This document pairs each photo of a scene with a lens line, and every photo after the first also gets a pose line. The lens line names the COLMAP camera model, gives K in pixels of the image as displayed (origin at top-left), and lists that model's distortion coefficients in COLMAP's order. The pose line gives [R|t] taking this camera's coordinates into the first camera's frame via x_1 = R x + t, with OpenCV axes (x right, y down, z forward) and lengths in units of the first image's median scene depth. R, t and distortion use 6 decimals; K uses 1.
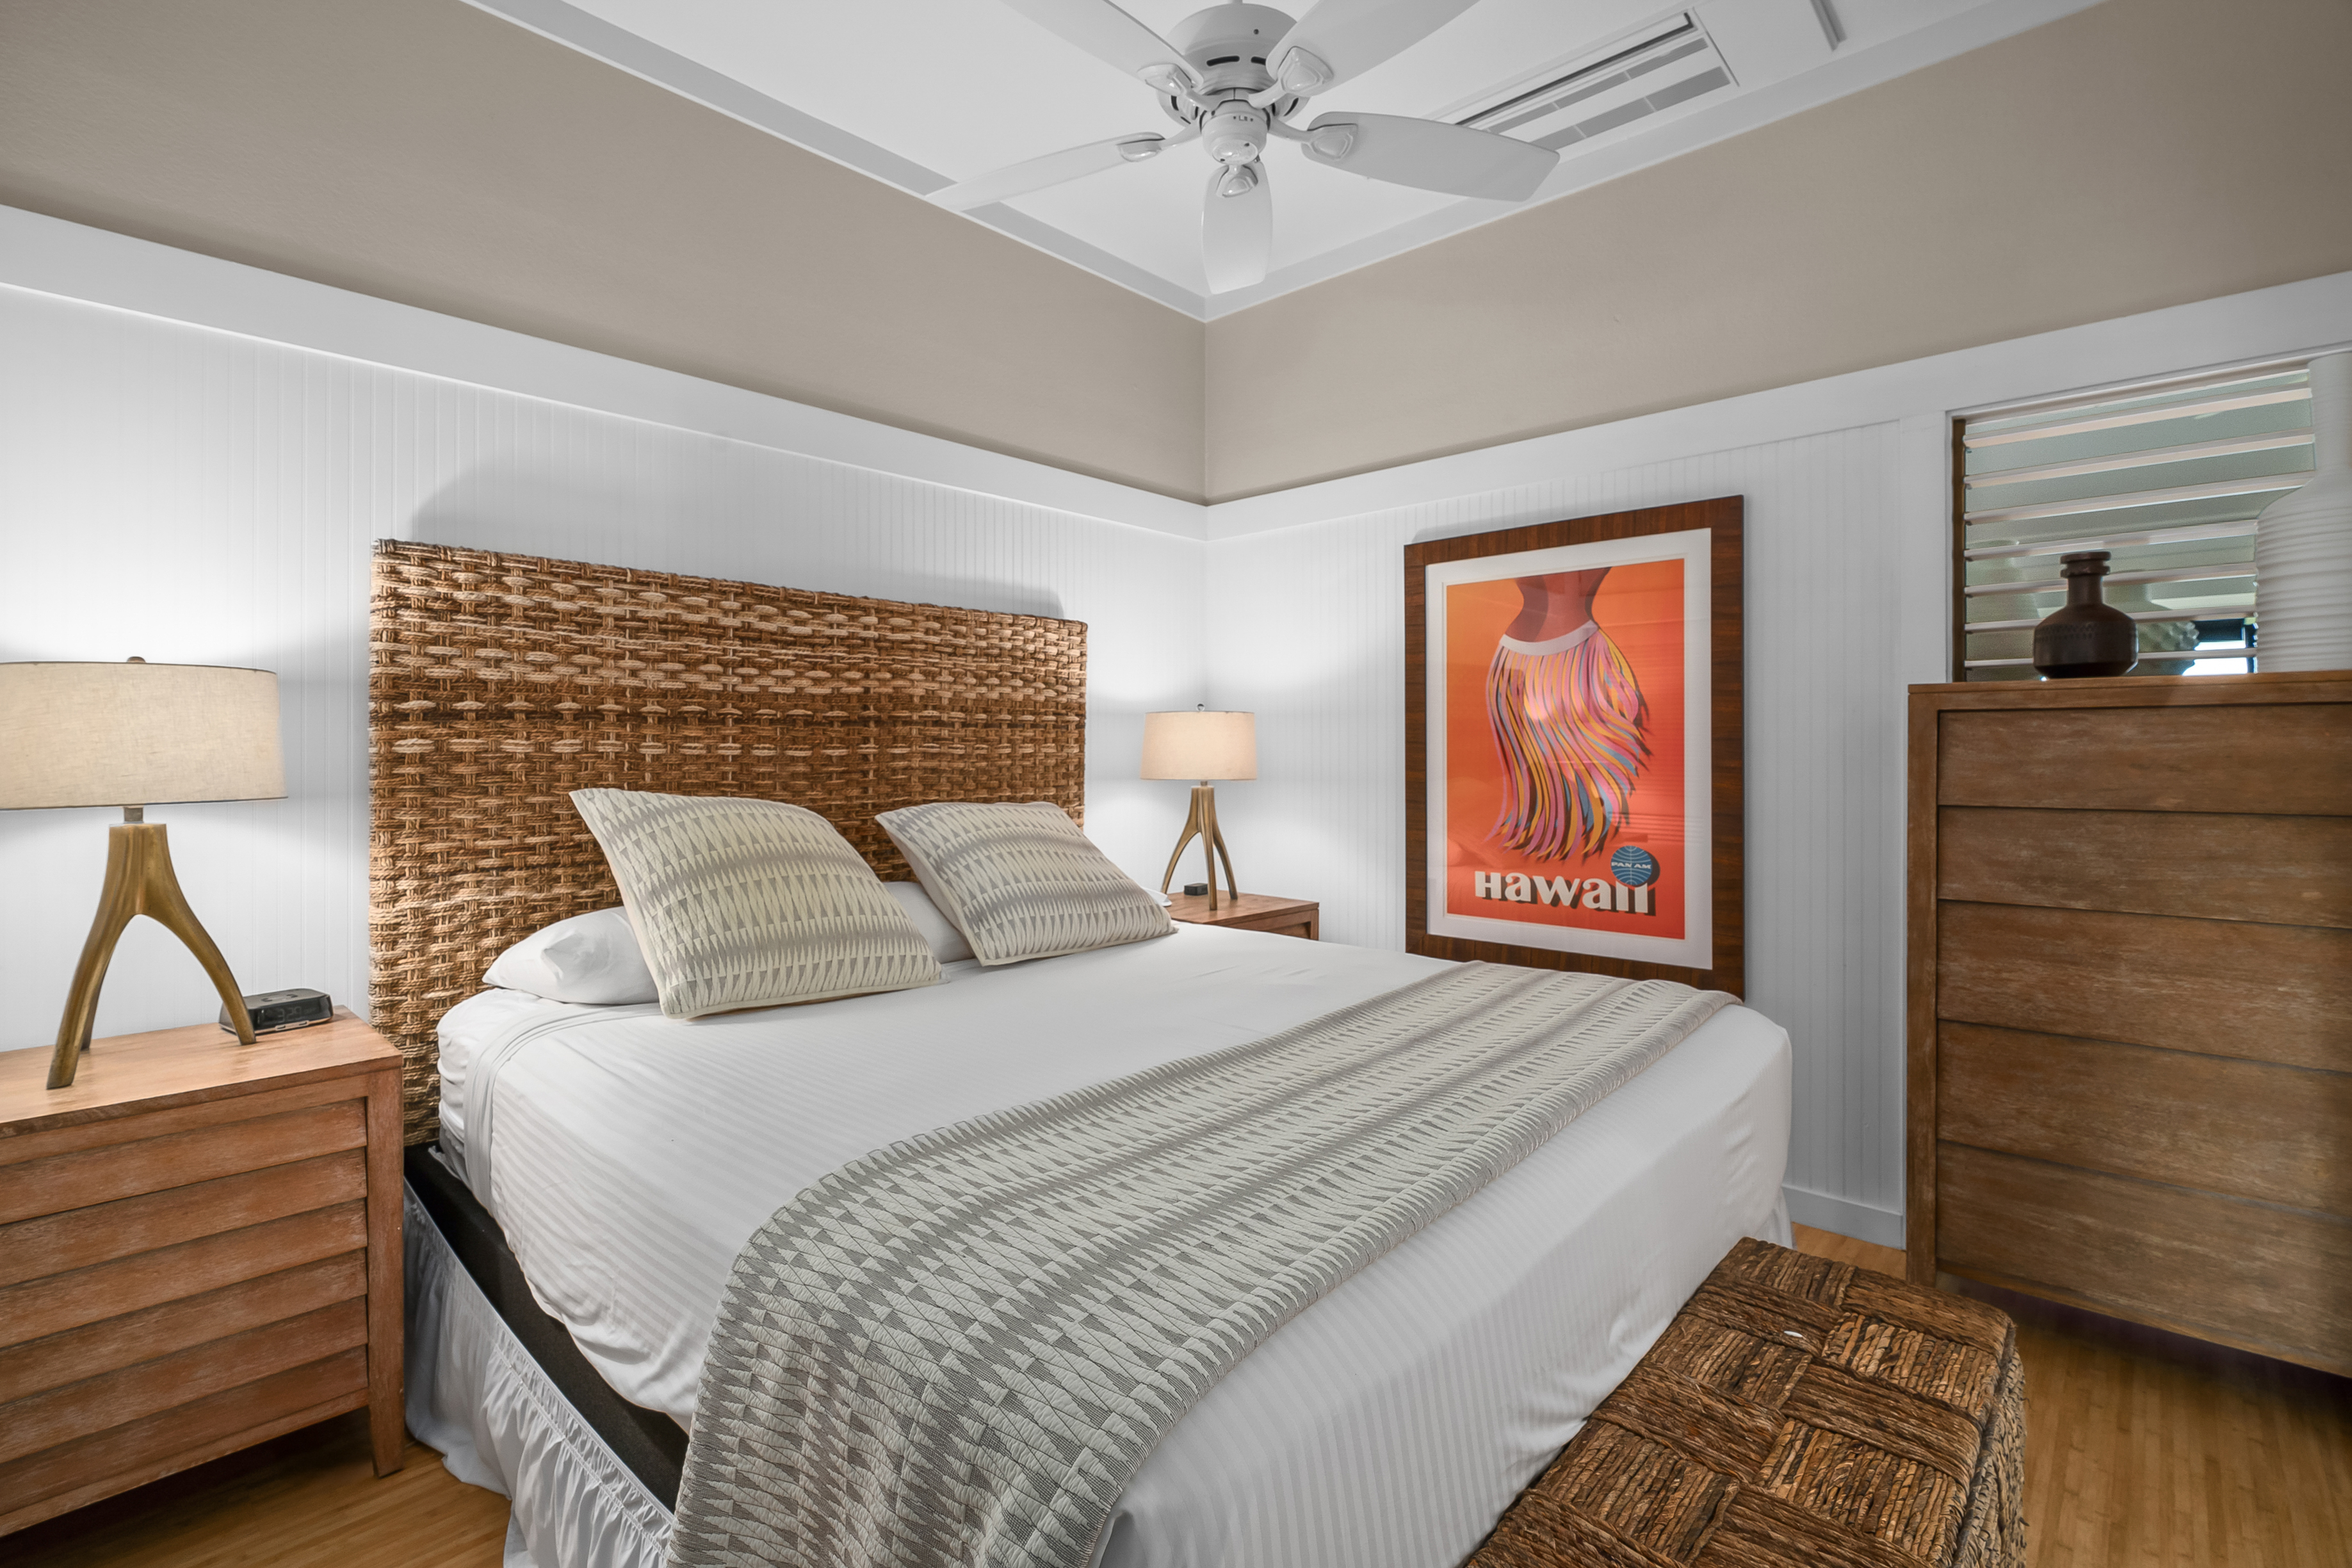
lens RADIAL K [[1075.4, 0, 1171.3], [0, 1075.4, 768.4], [0, 0, 1]] dist [-0.008457, 0.003392]
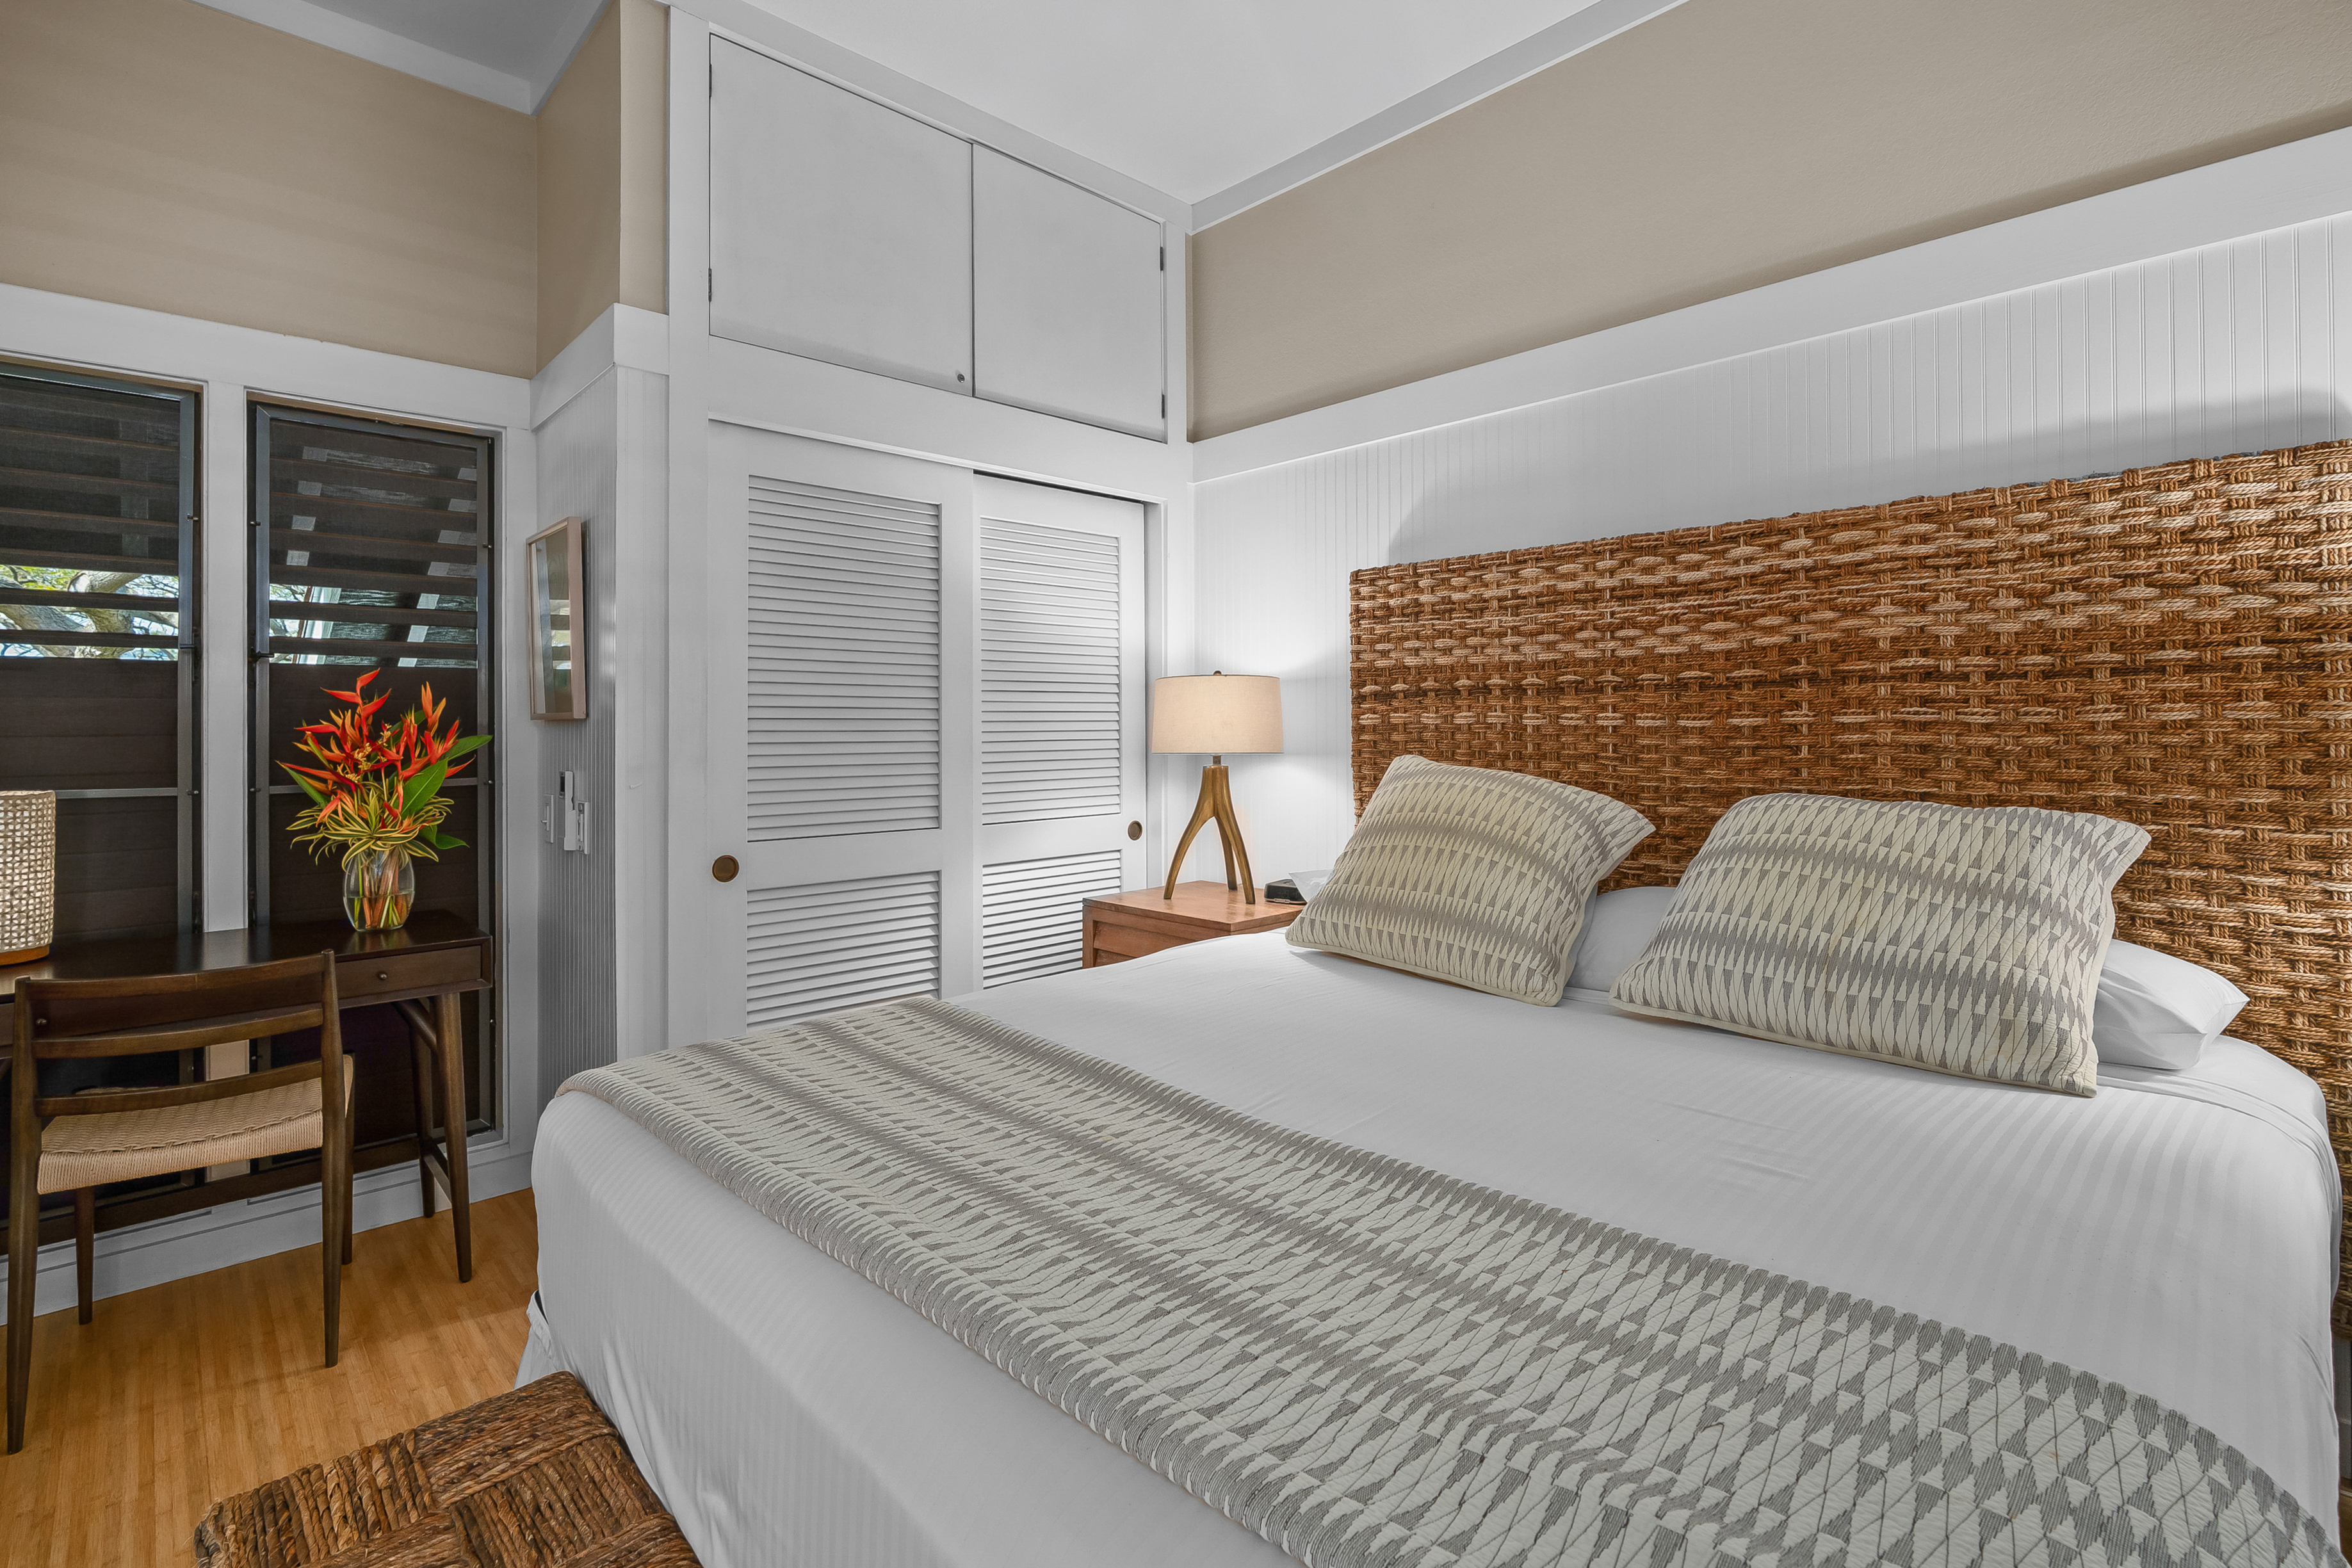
lens RADIAL K [[1075.4, 0, 1106.6], [0, 1075.4, 726.3], [0, 0, 1]] dist [-0.008457, 0.003392]
pose [[-0.085121, 0.001866, -0.996369, 0.545811], [-0.007968, 0.999965, 0.002553, -0.010629], [0.996339, 0.008156, -0.085103, 0.638959]]
